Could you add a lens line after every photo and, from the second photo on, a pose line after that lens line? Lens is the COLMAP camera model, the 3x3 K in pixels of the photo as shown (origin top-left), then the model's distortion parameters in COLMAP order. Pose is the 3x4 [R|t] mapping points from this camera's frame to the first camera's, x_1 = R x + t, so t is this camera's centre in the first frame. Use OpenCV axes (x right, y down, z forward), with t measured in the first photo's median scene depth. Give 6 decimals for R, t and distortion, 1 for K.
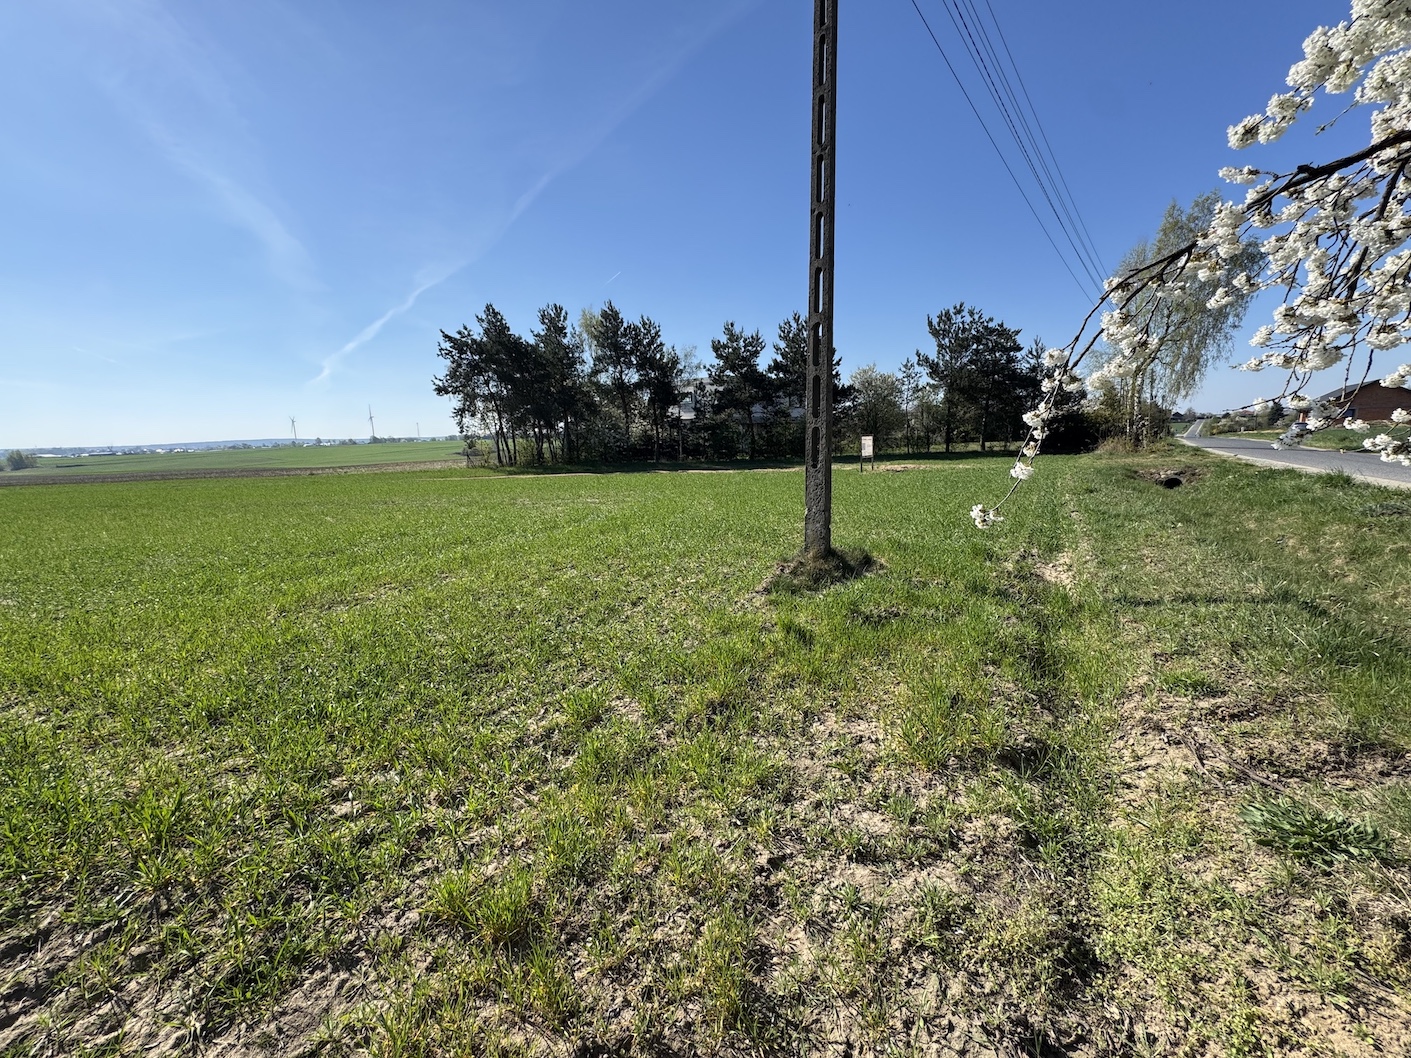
lens RADIAL K [[562.8, 0, 705.5], [0, 562.8, 529.0], [0, 0, 1]] dist [-0.001412, 0.000282]
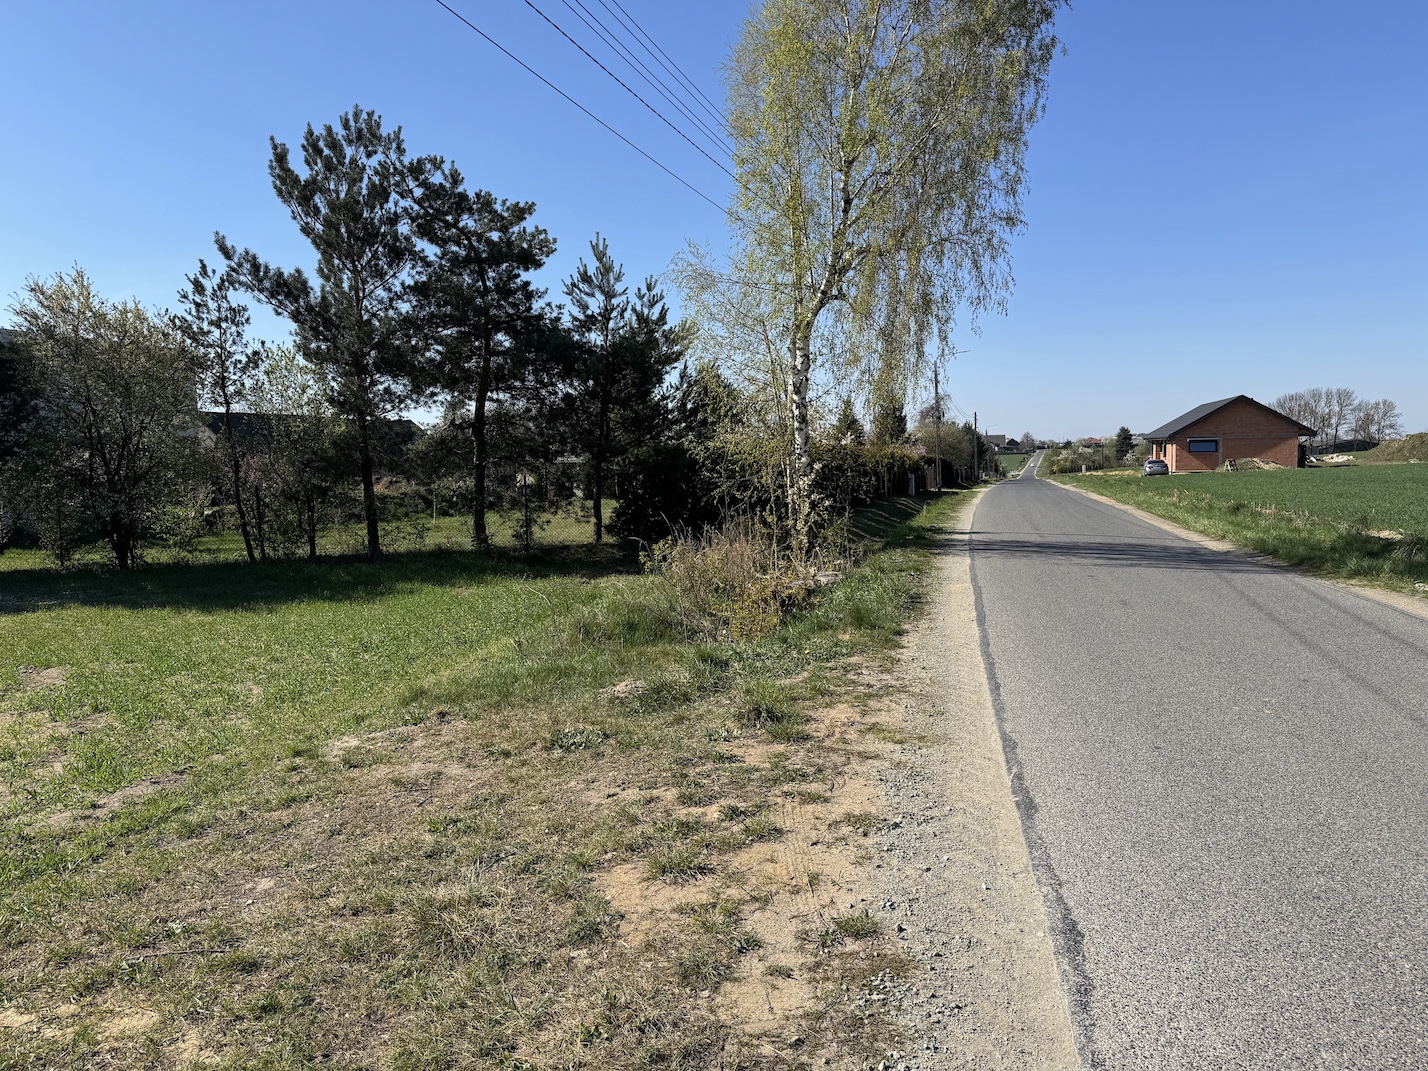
lens RADIAL K [[993.8, 0, 714.0], [0, 993.8, 535.5], [0, 0, 1]] dist [0.105934, -0.146680]
pose [[0.922191, -0.020277, 0.386202, 0.382473], [0.057842, 0.994624, -0.085897, -0.082683], [-0.382384, 0.101552, 0.918406, 0.371011]]
